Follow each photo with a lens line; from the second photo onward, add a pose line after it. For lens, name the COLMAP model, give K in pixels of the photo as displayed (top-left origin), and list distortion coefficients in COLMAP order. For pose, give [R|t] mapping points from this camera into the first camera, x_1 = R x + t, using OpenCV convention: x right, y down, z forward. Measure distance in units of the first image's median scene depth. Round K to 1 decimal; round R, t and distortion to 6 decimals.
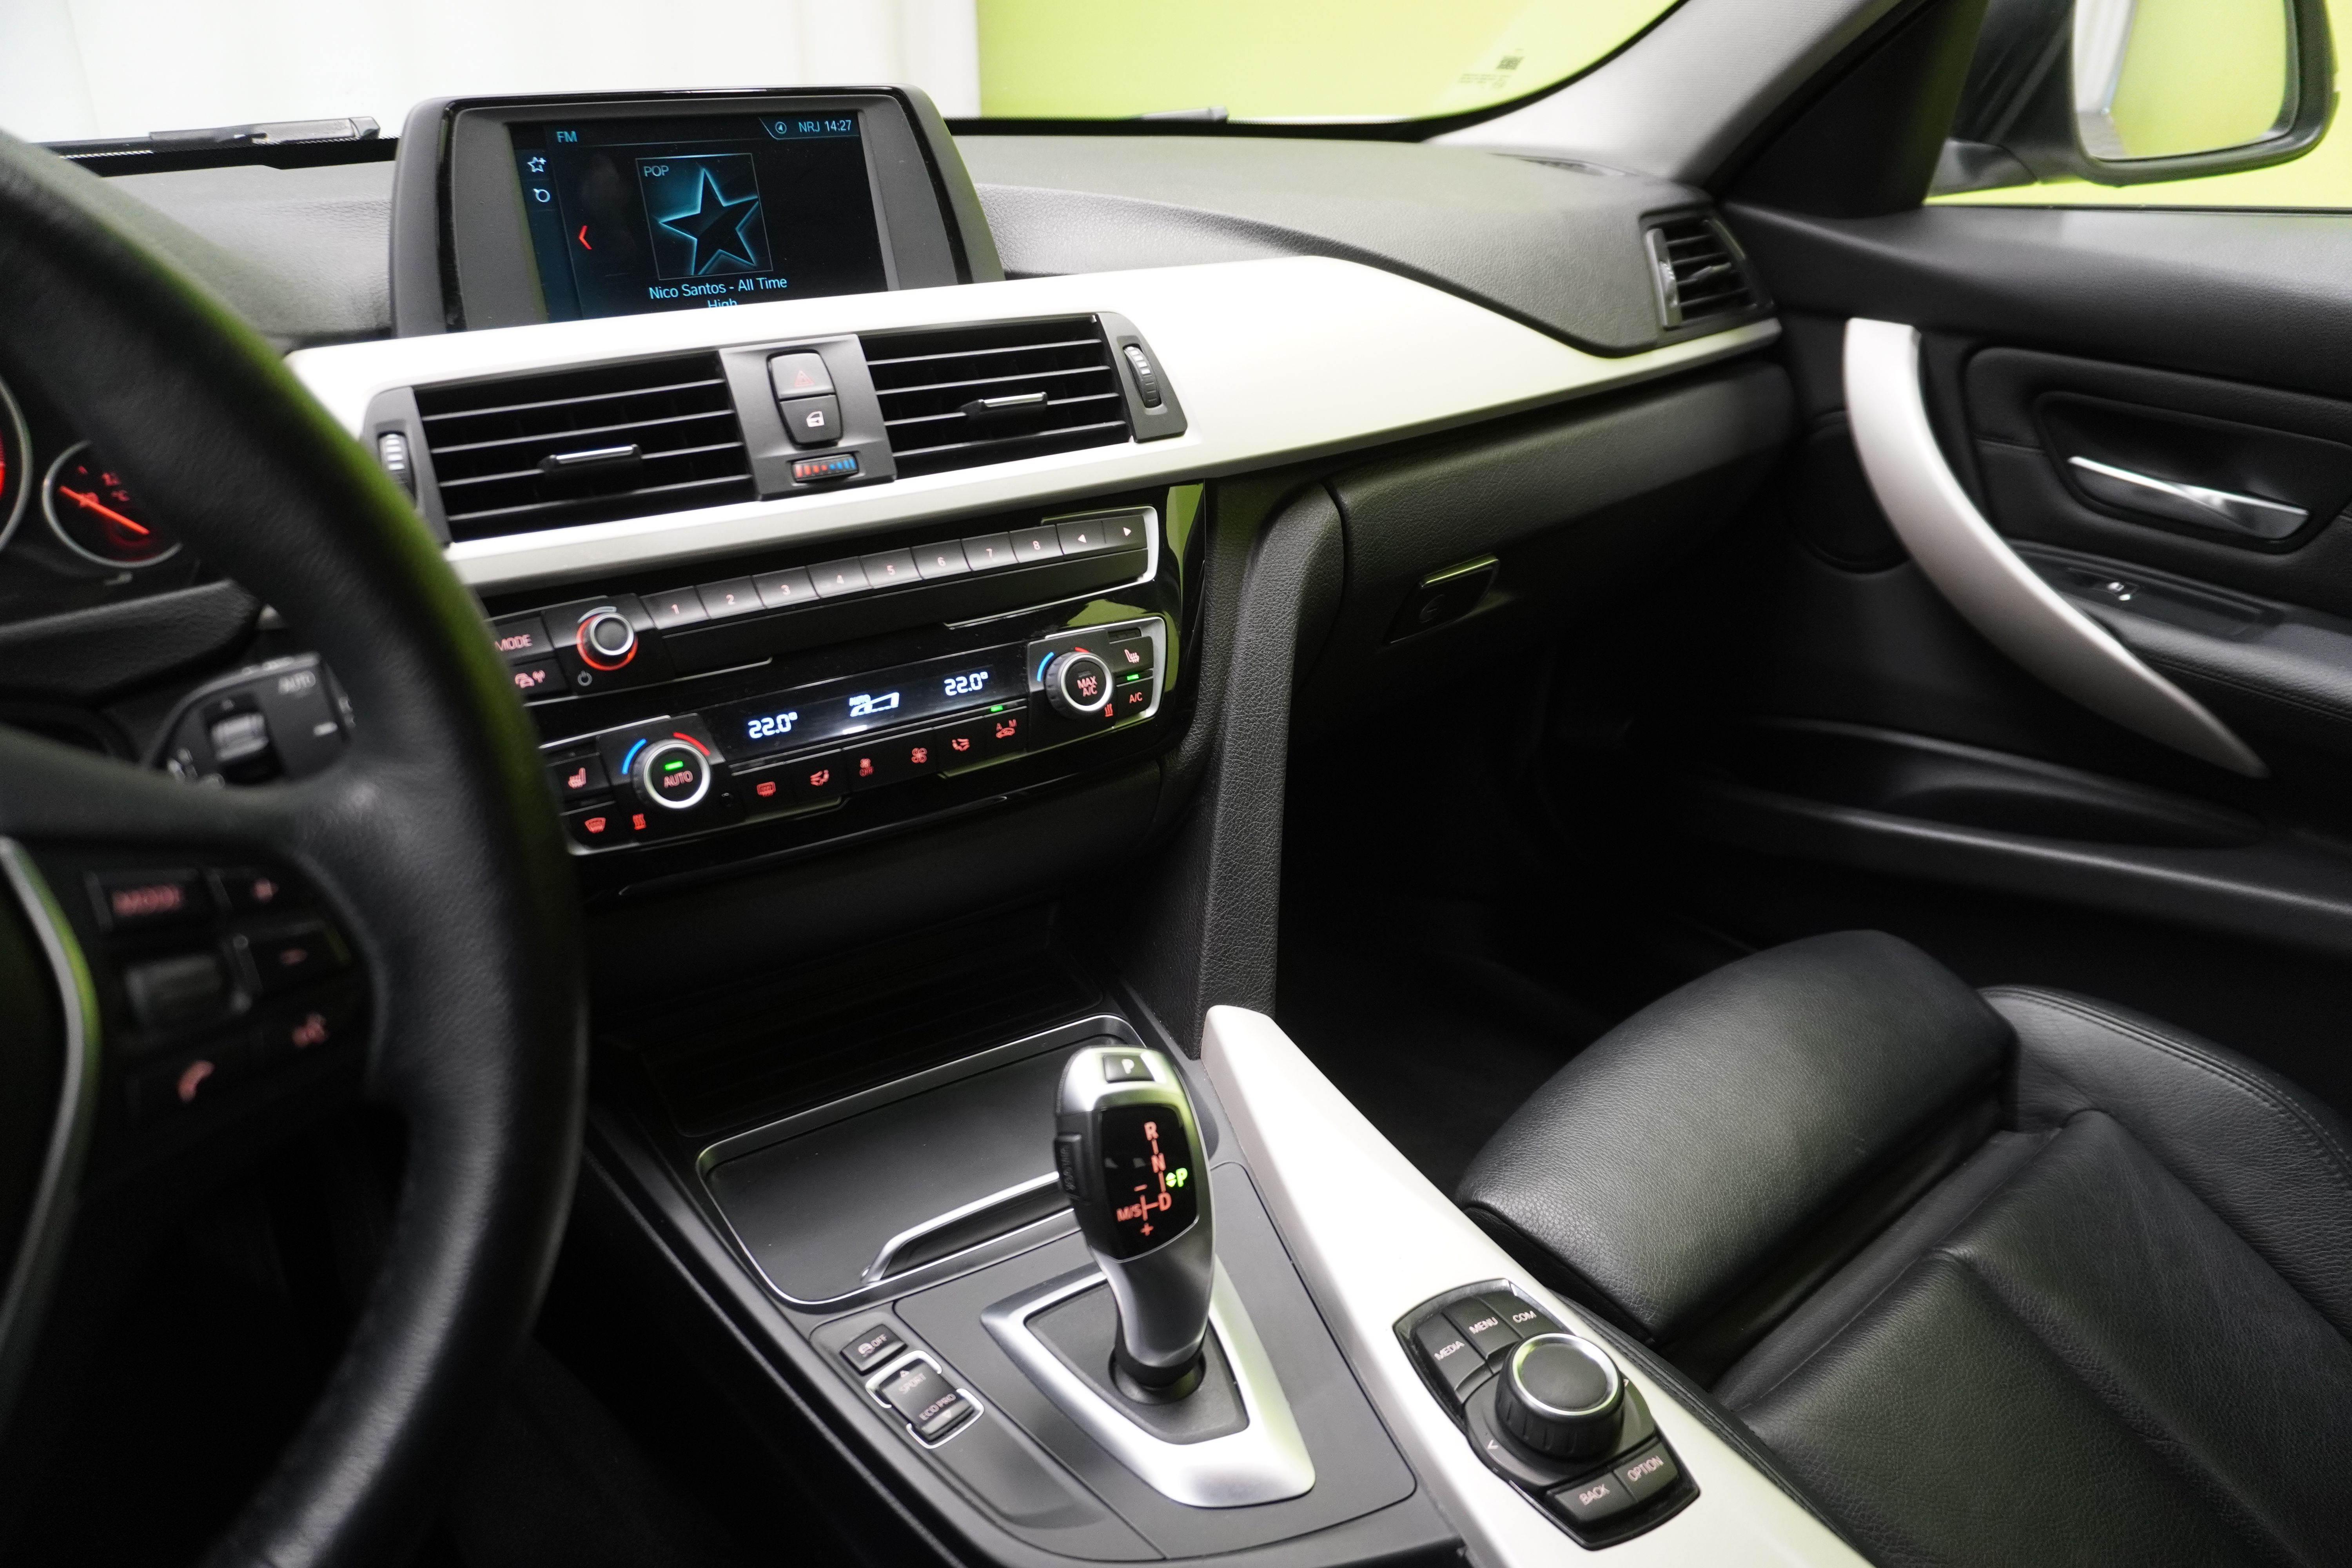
lens RADIAL K [[1580.9, 0, 1176.0], [0, 1580.9, 784.0], [0, 0, 1]] dist [-0.052606, 0.038363]
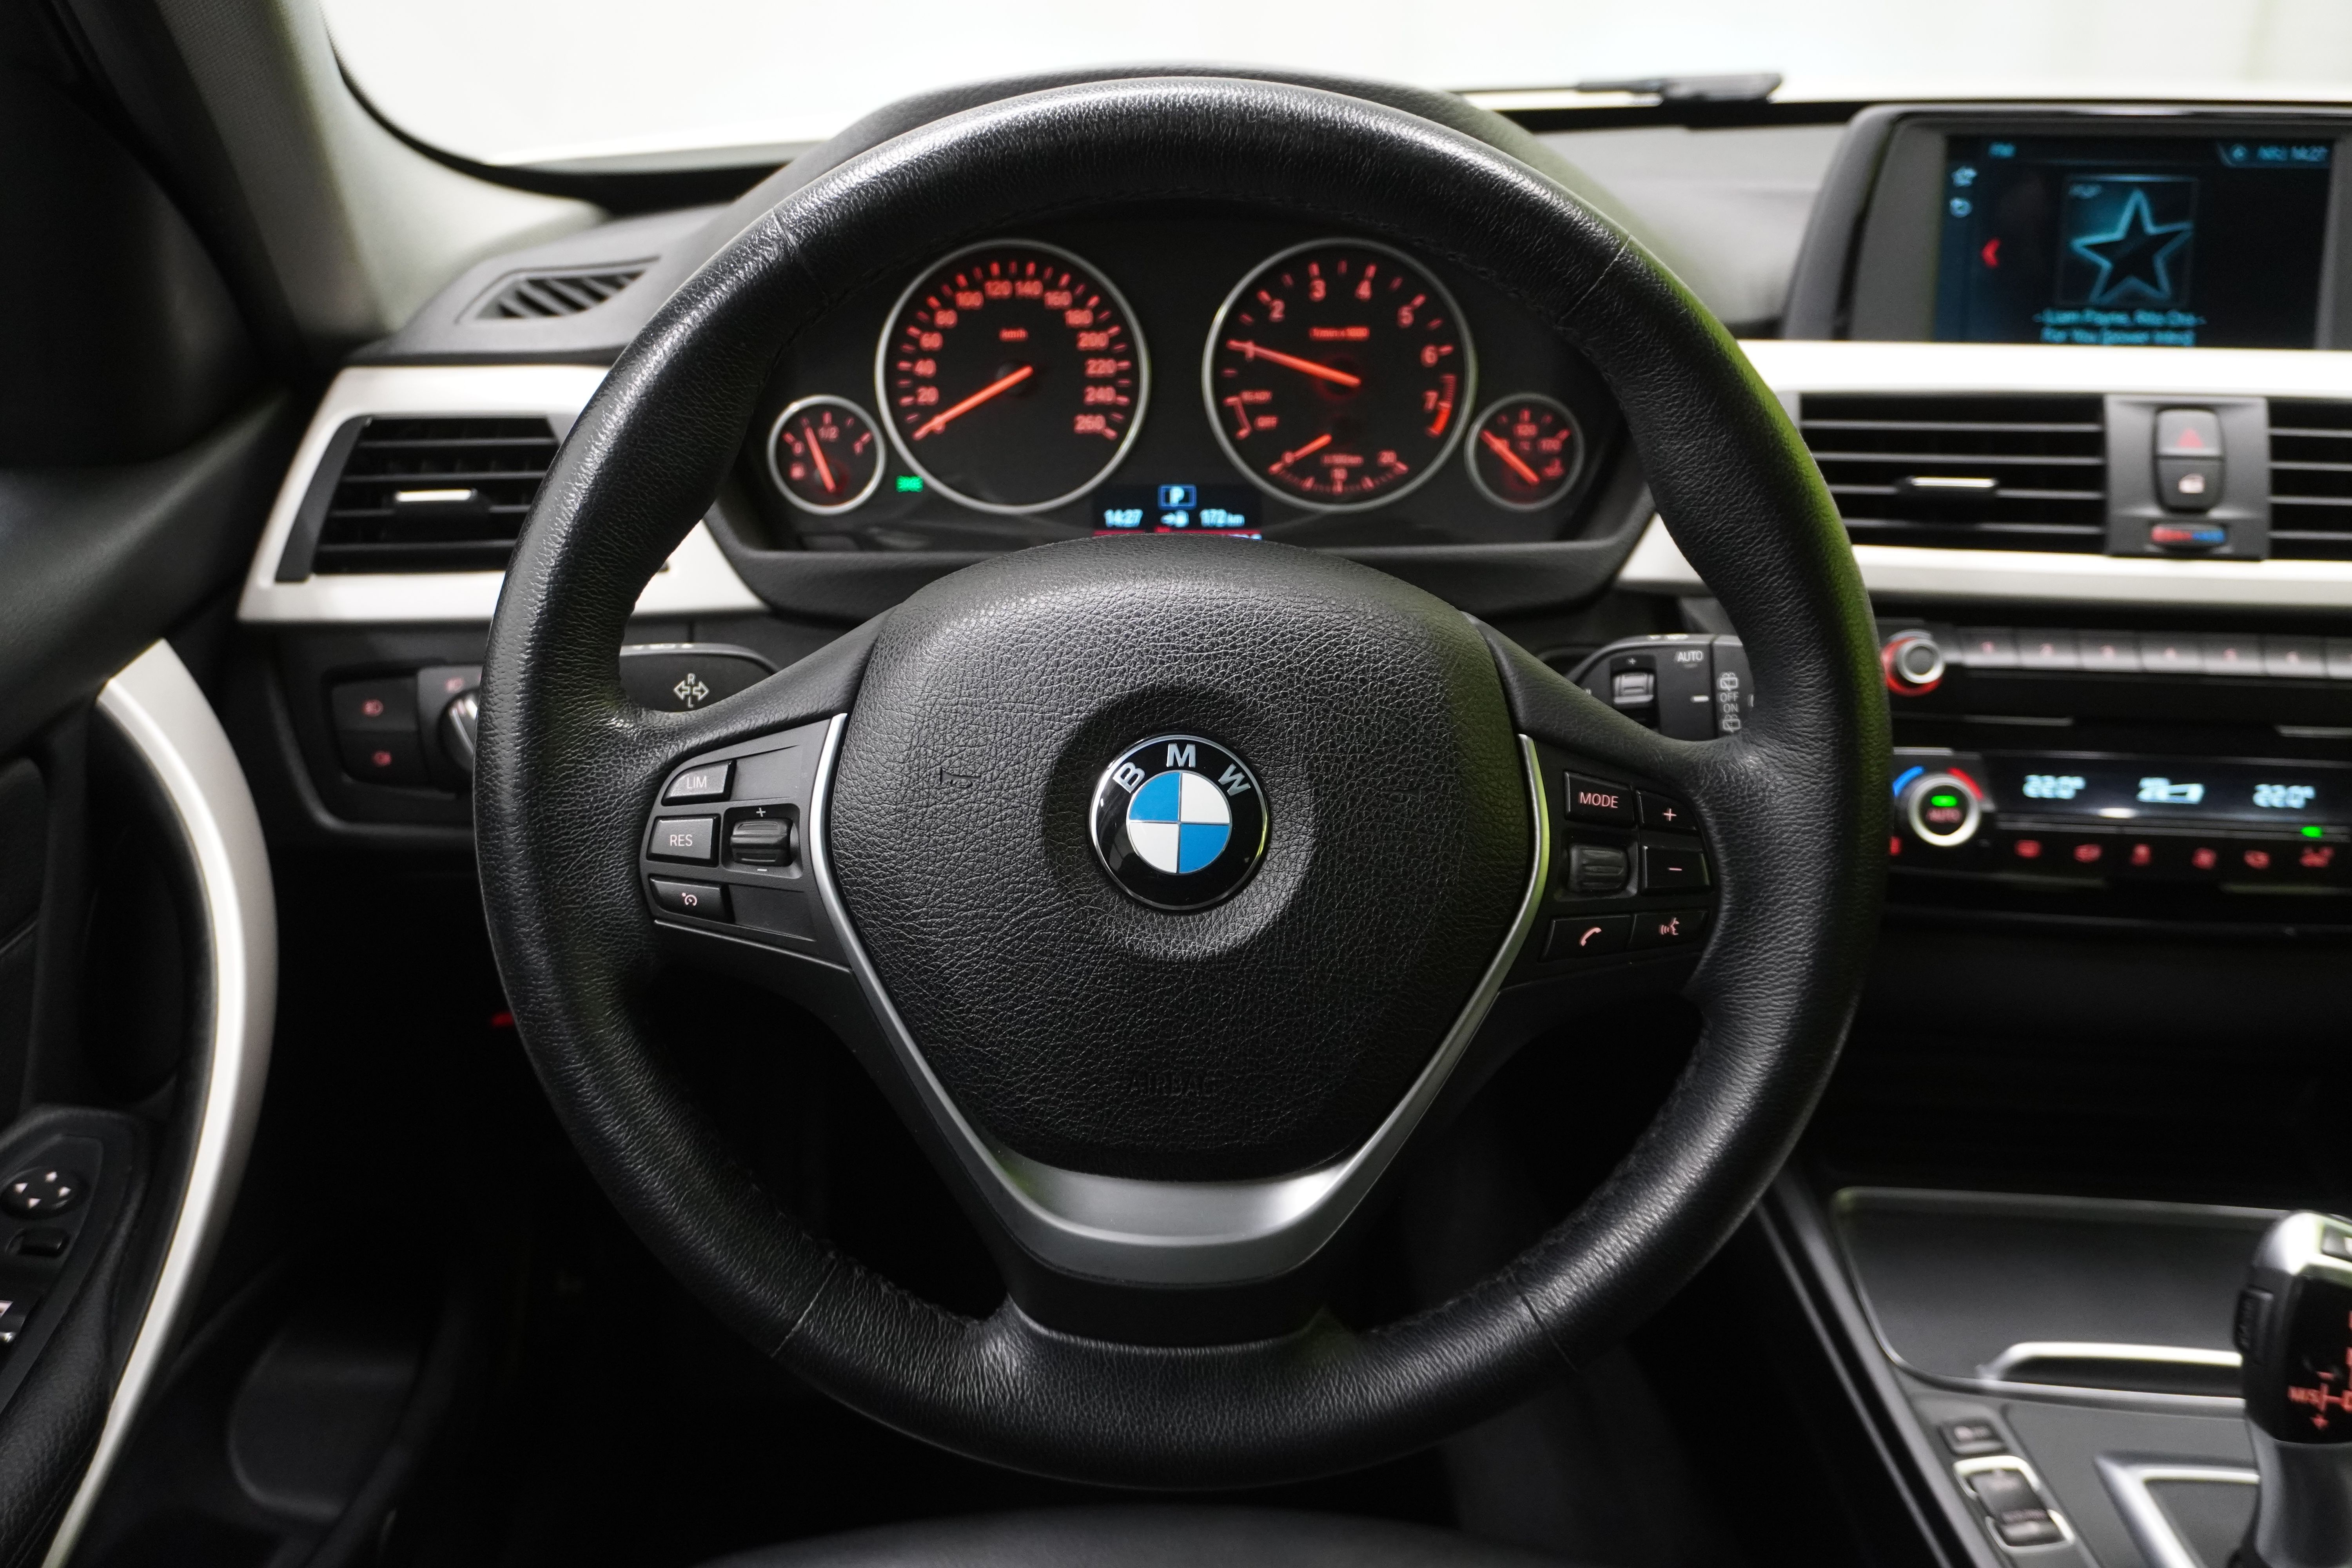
lens RADIAL K [[2179.3, 0, 1132.6], [0, 2179.3, 783.7], [0, 0, 1]] dist [-0.017833, 0.000598]
pose [[0.787119, 0.251639, -0.563136, 0.046215], [-0.261275, 0.963063, 0.065152, 0.020856], [0.558730, 0.095851, 0.823792, -0.395703]]
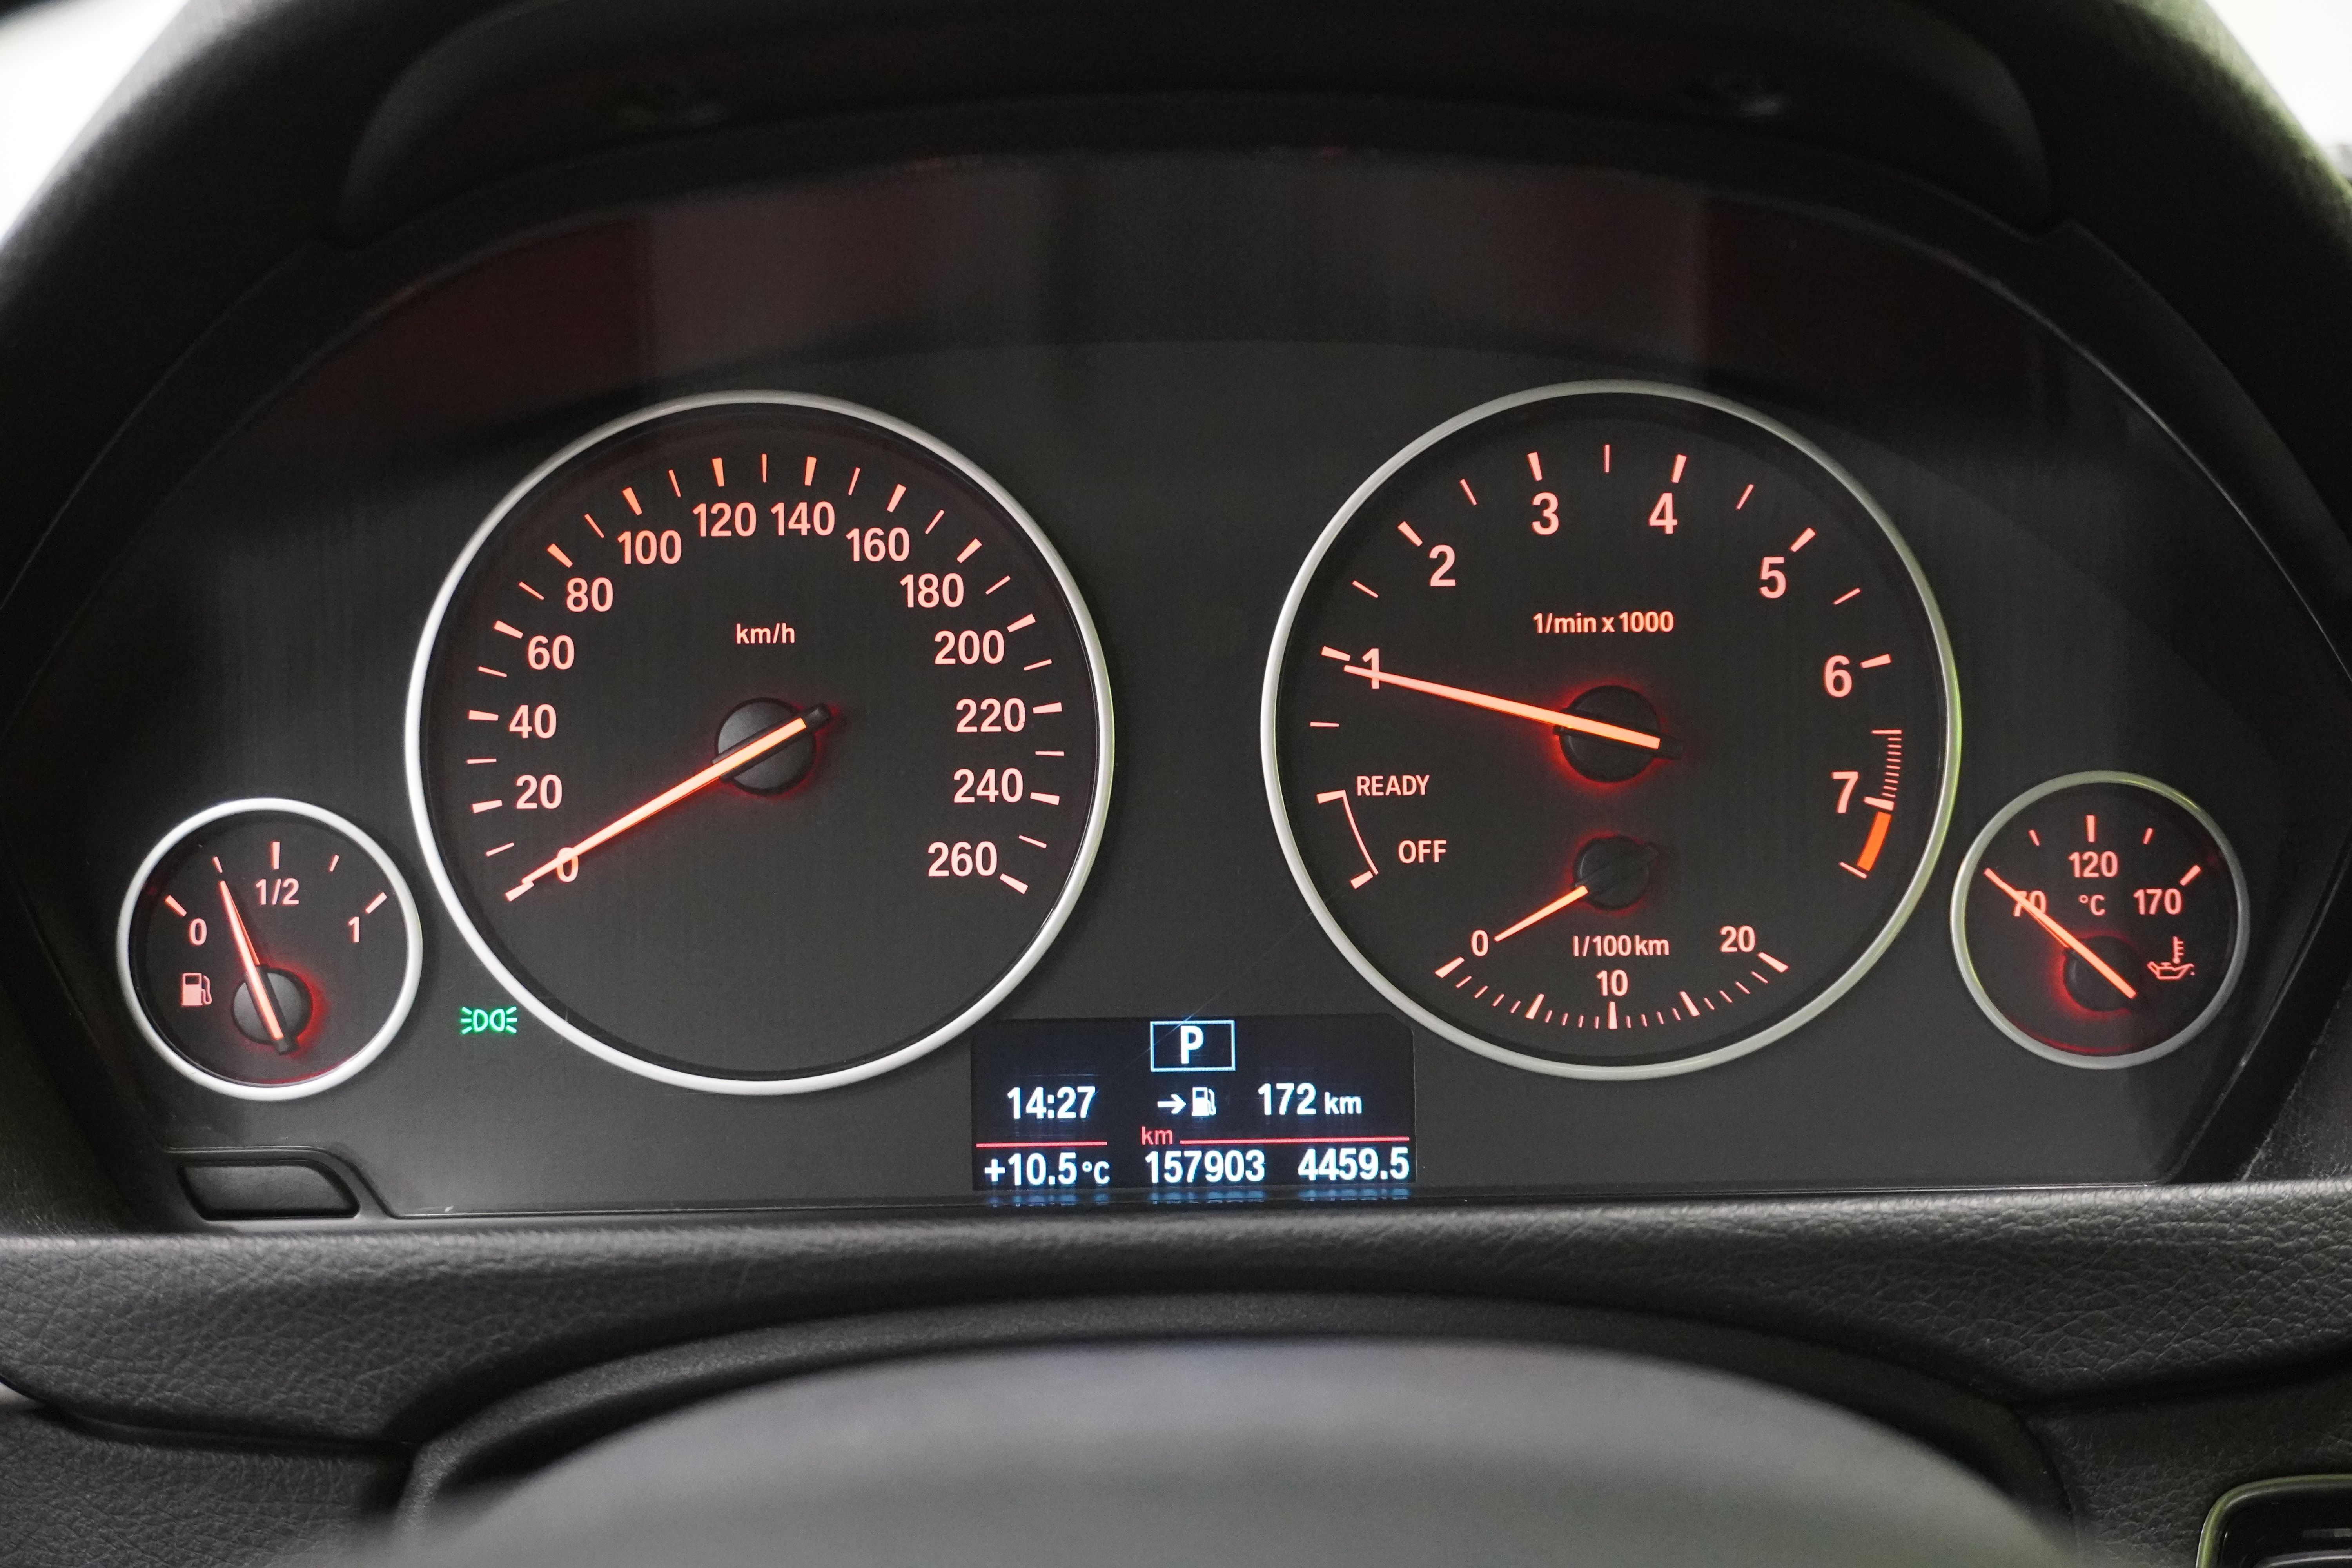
lens RADIAL K [[2841.2, 0, 1111.9], [0, 2841.2, 782.5], [0, 0, 1]] dist [-0.005455, -0.000689]
pose [[0.792896, 0.139980, -0.593061, -0.382447], [-0.250461, 0.962110, -0.107769, -0.056163], [0.555504, 0.233988, 0.797913, 0.180244]]
